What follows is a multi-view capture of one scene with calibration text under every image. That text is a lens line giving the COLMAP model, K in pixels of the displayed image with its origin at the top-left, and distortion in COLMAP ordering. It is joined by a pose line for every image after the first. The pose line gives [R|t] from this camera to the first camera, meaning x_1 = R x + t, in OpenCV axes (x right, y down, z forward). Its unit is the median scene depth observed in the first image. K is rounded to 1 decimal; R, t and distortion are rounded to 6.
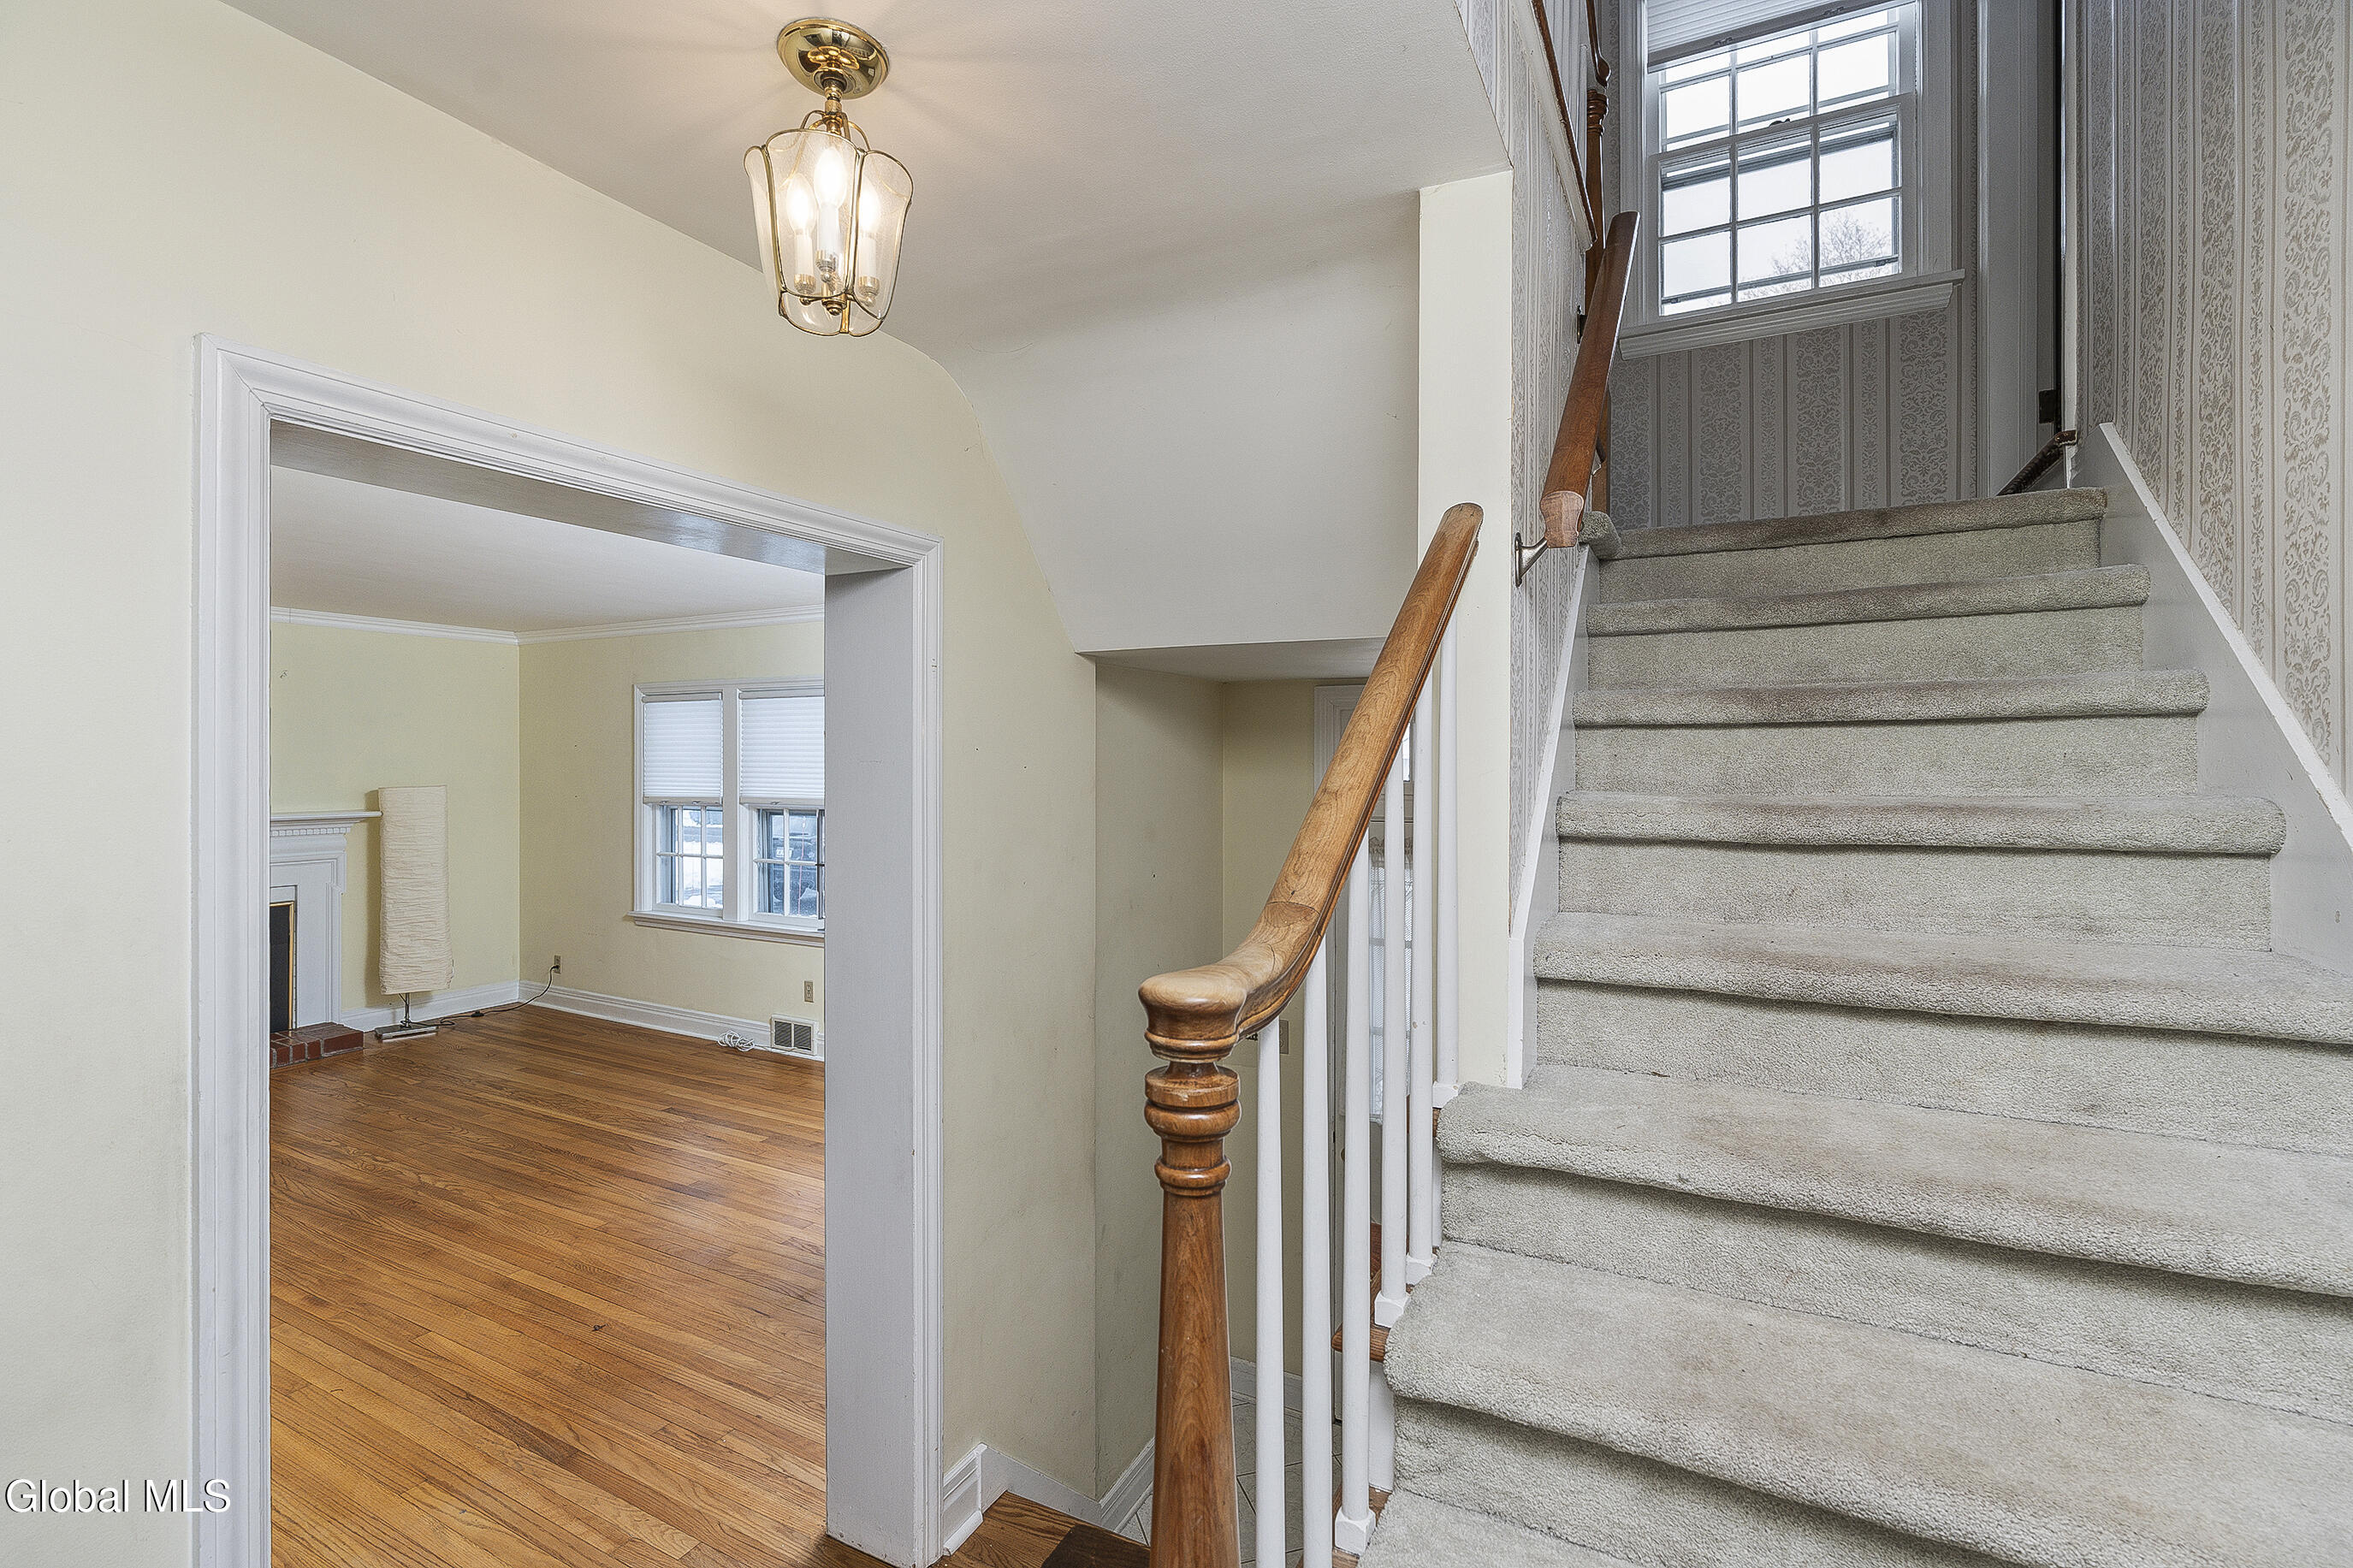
lens RADIAL K [[1064.6, 0, 1179.5], [0, 1064.6, 744.5], [0, 0, 1]] dist [-0.017333, 0.003894]
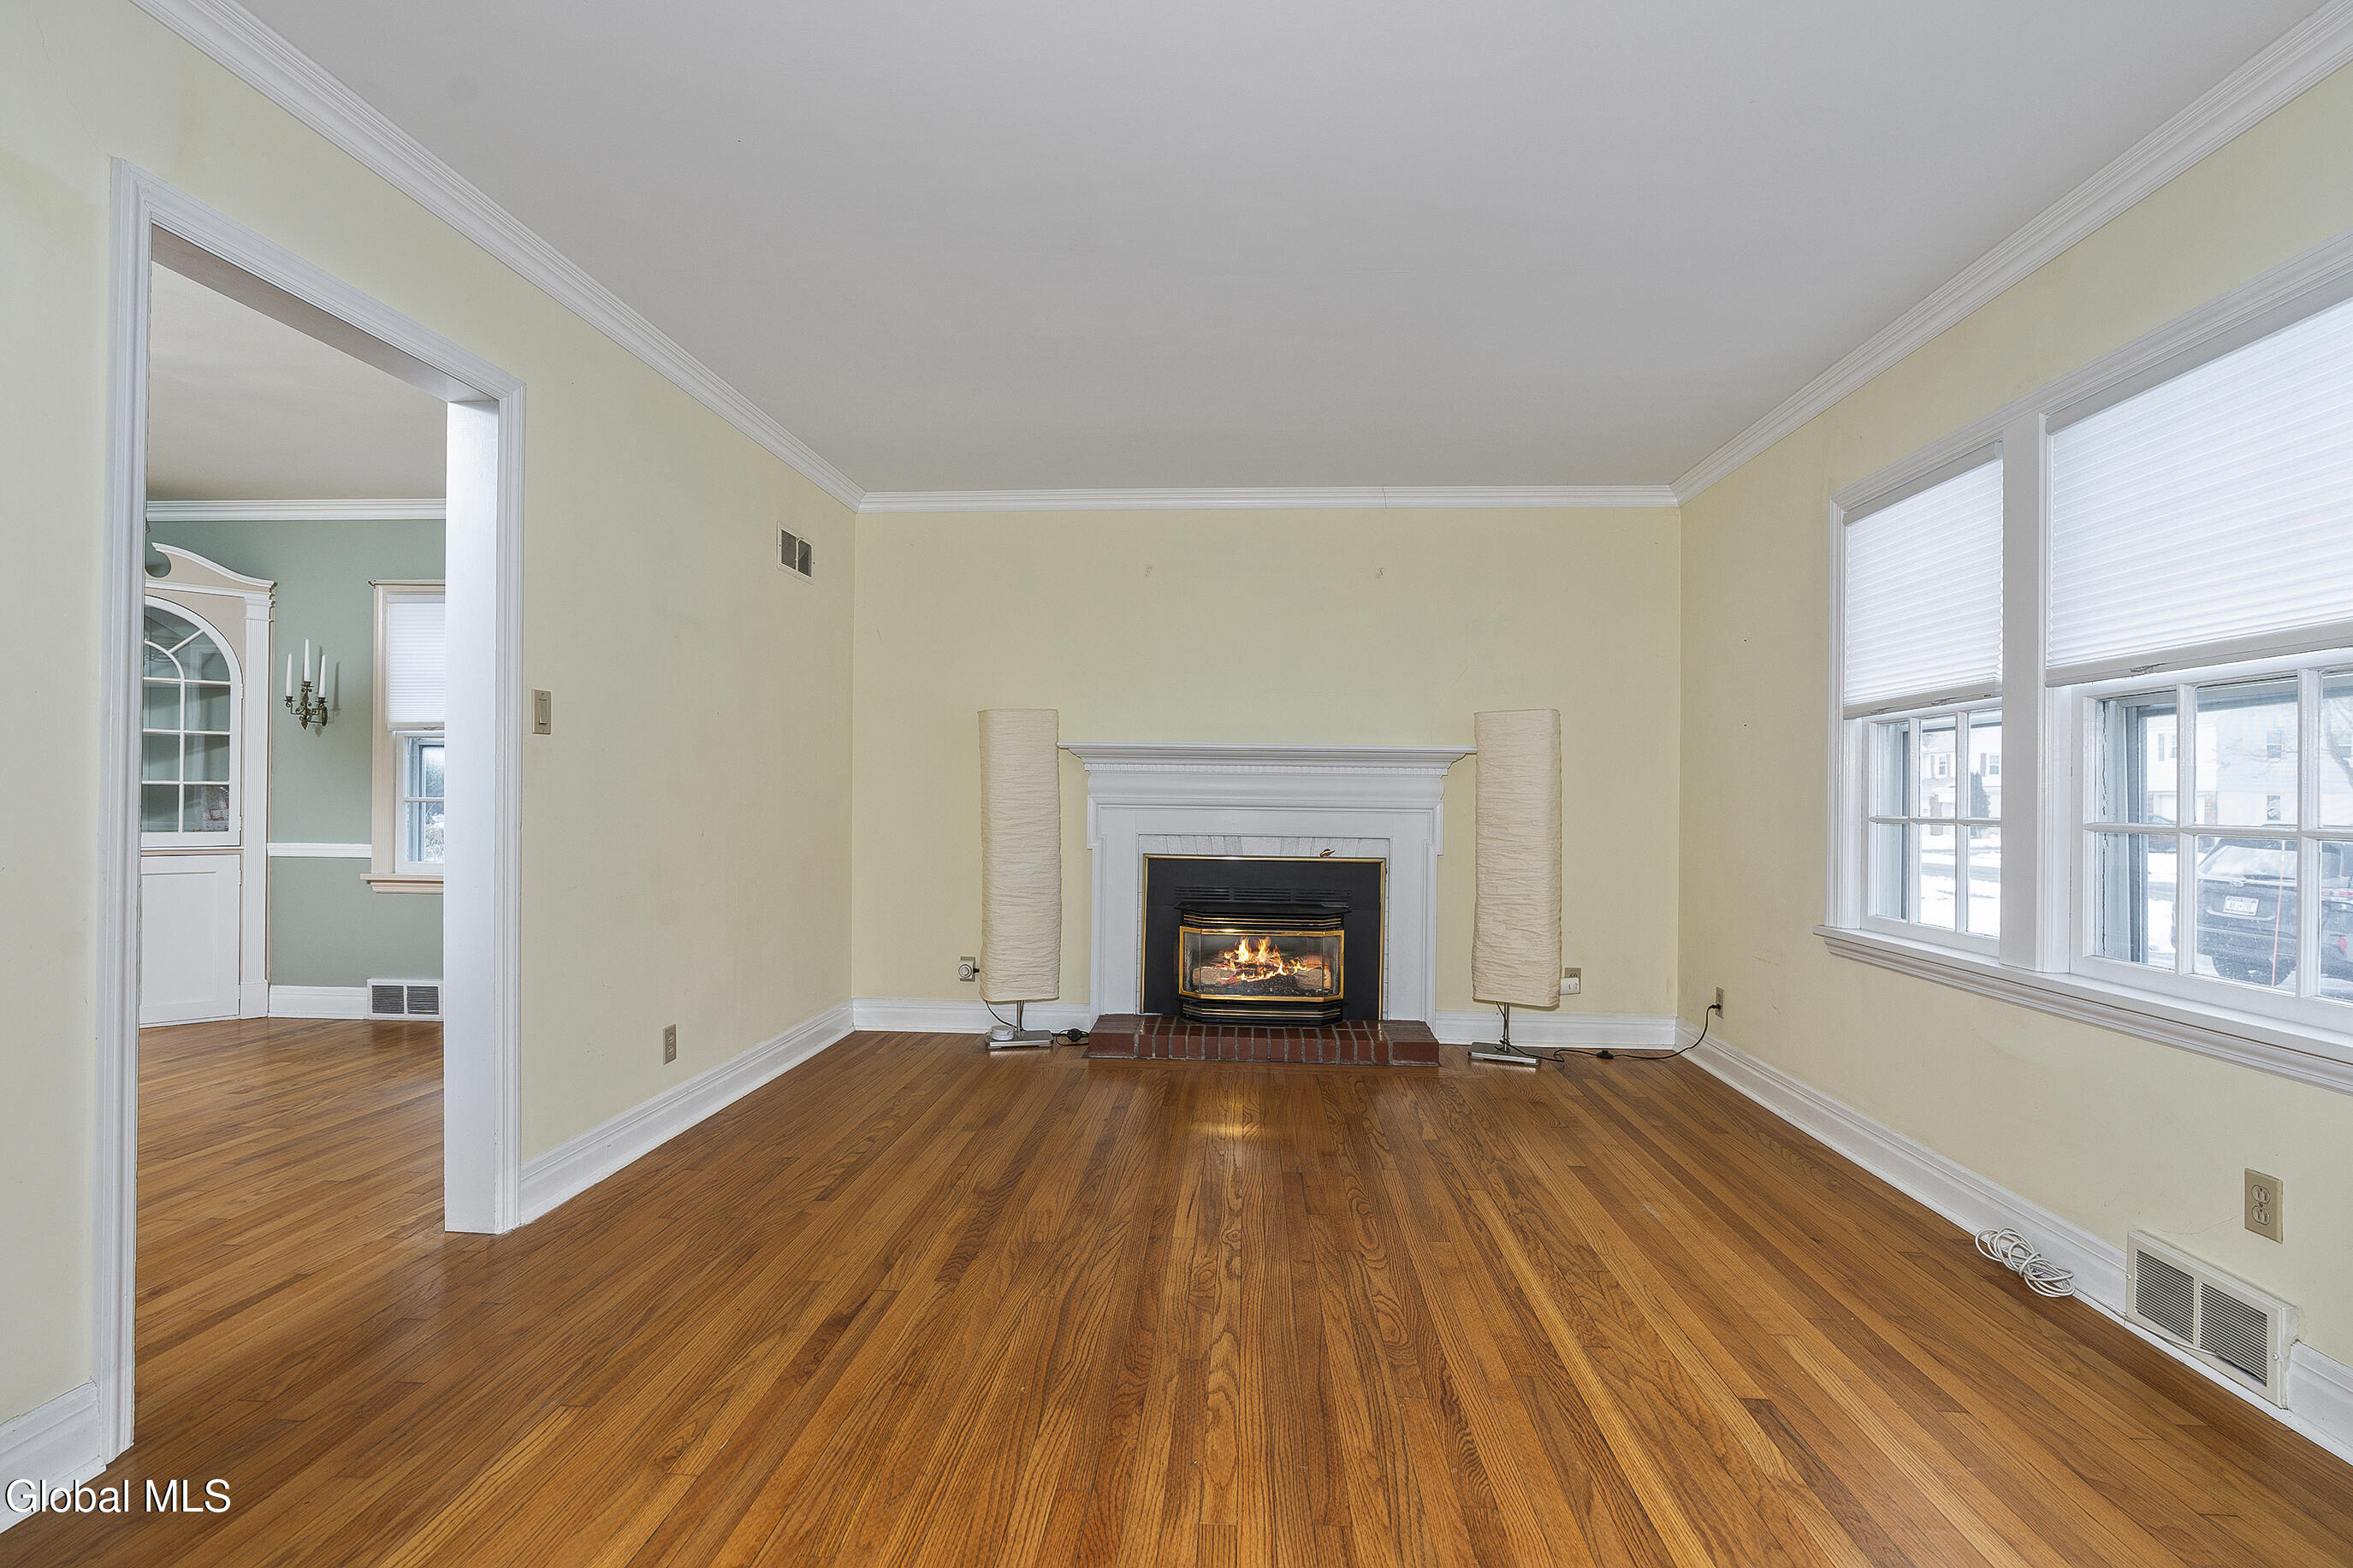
lens RADIAL K [[1065.4, 0, 1172.9], [0, 1065.4, 803.5], [0, 0, 1]] dist [-0.003122, -0.000273]
pose [[0.402127, 0.009952, -0.915530, -0.201010], [0.000880, 0.999936, 0.011256, 0.112056], [0.915584, -0.005332, 0.402093, 0.608683]]
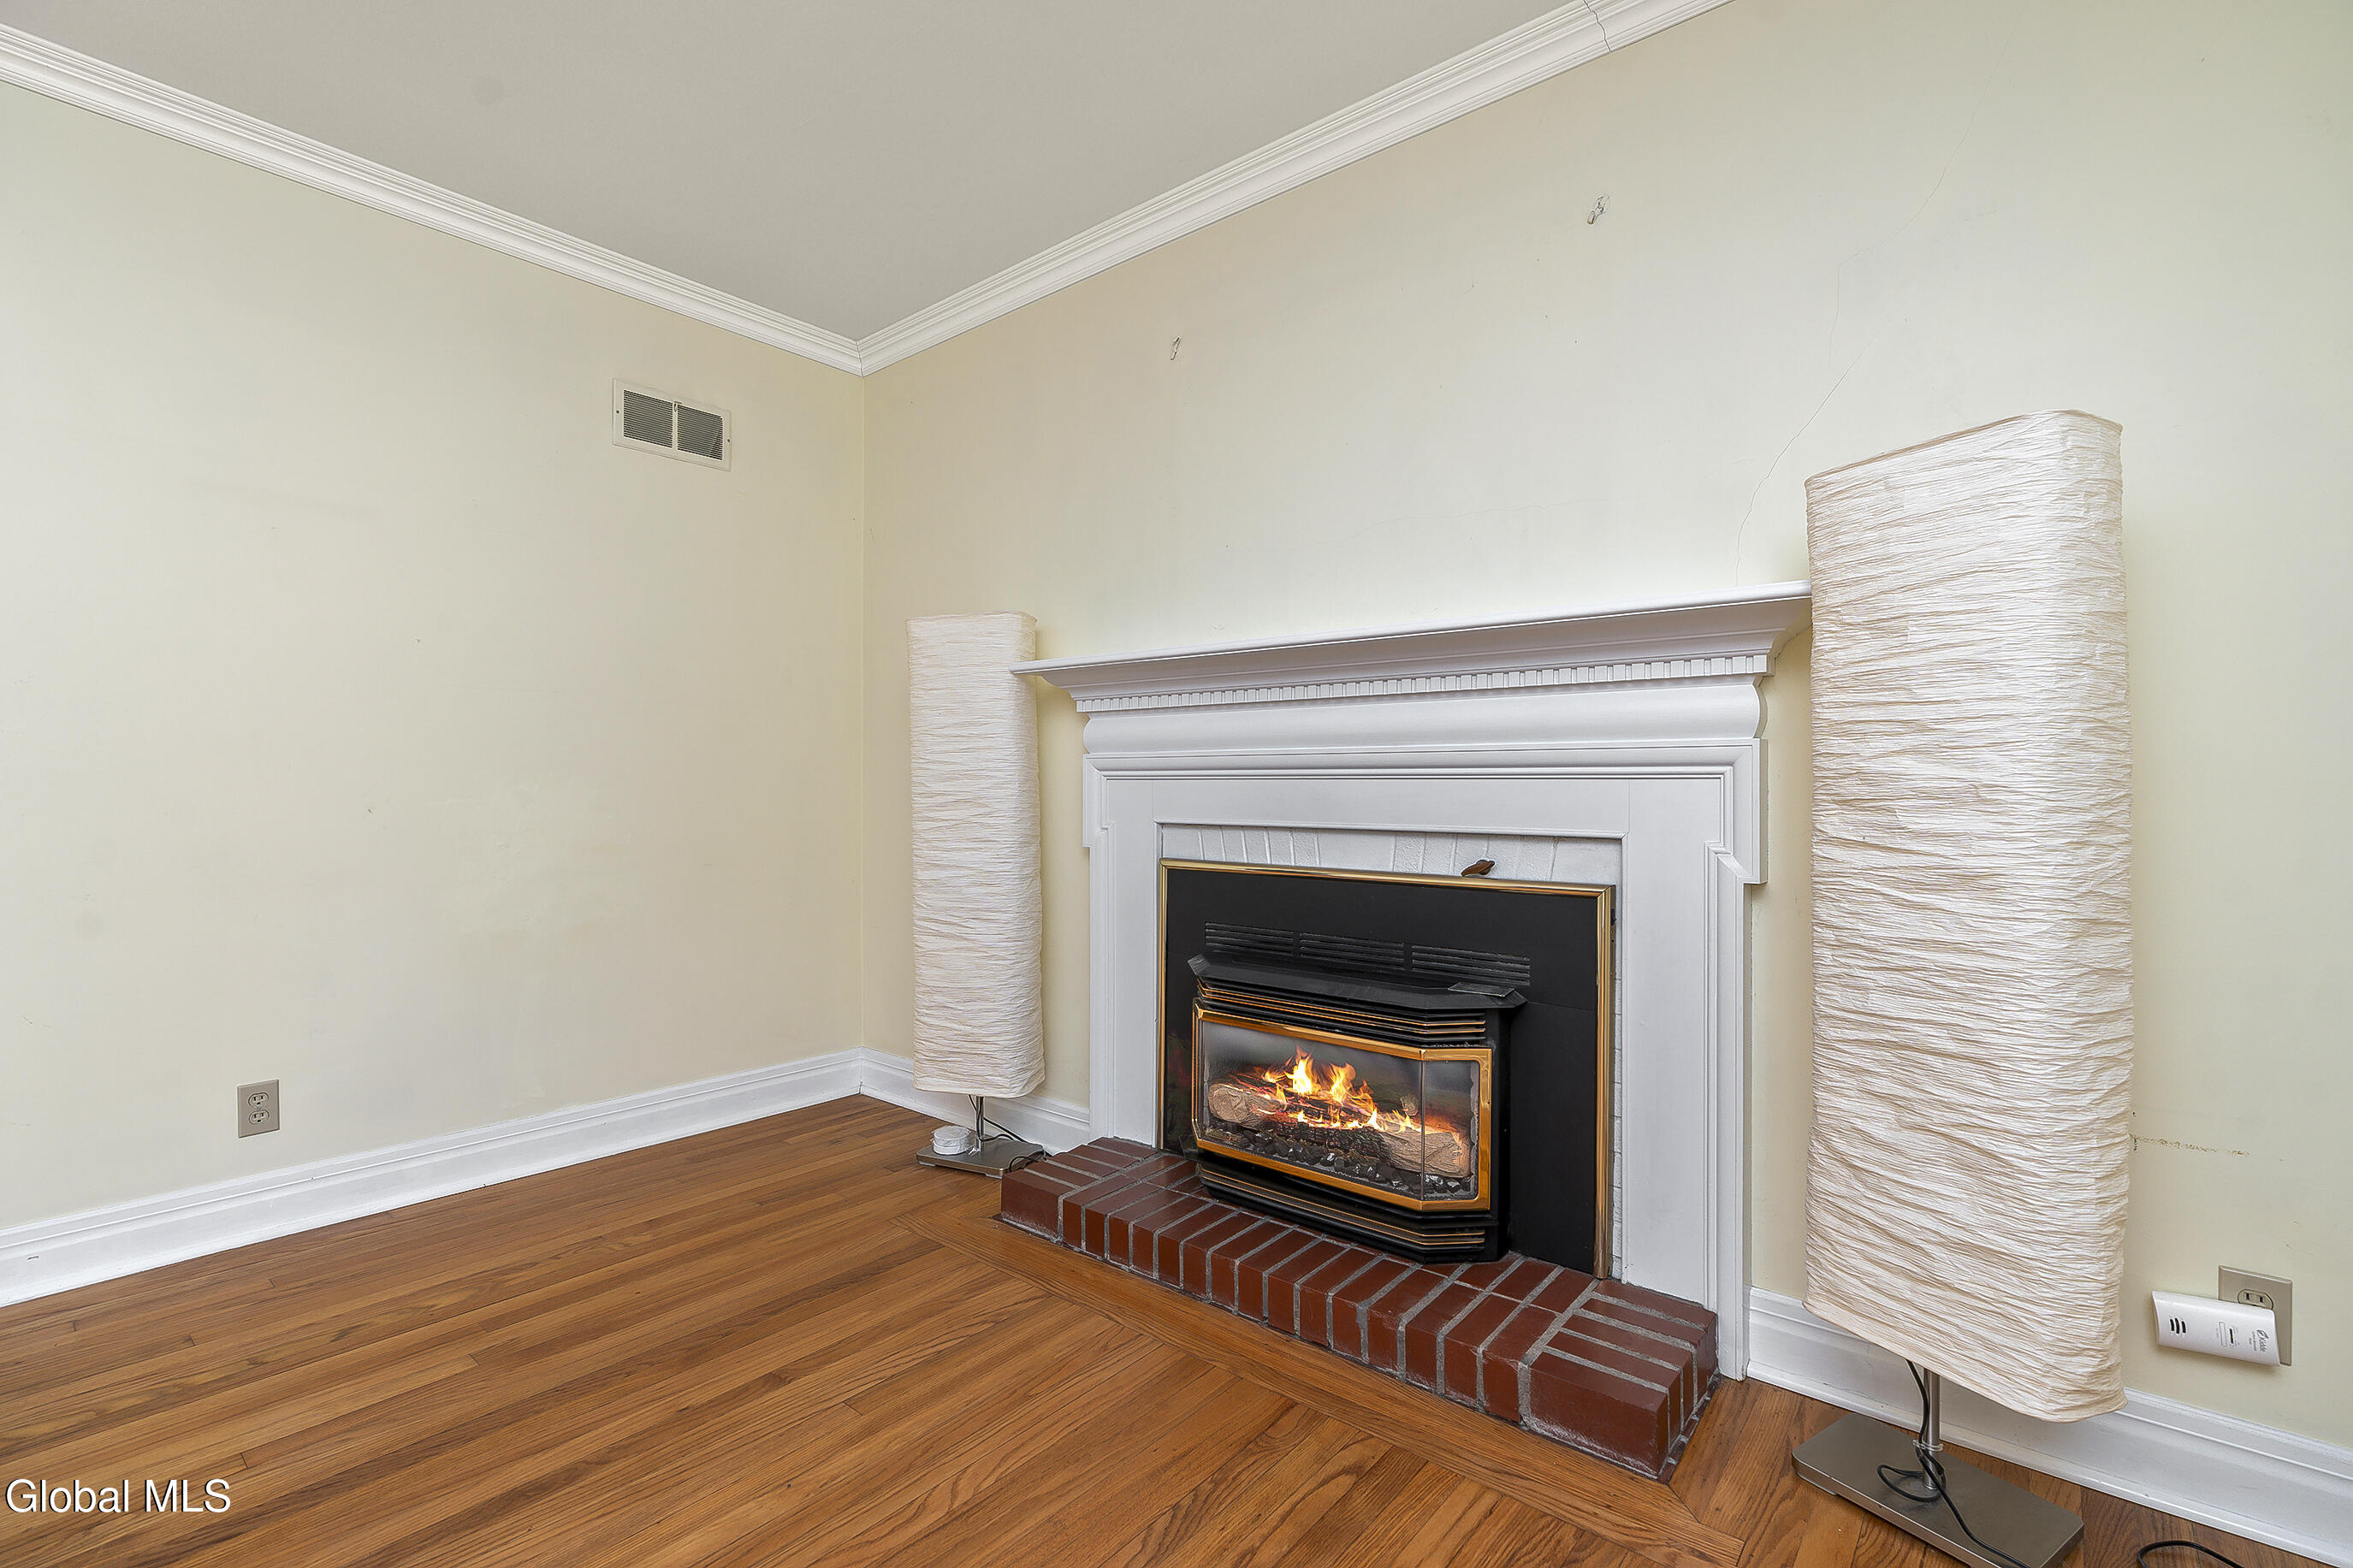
lens RADIAL K [[1051.6, 0, 1170.6], [0, 1051.6, 791.4], [0, 0, 1]] dist [-0.002158, -0.000185]
pose [[-0.216861, 0.000780, -0.976202, -0.562757], [0.009644, 0.999953, -0.001344, 0.134389], [0.976155, -0.009706, -0.216858, 1.066182]]
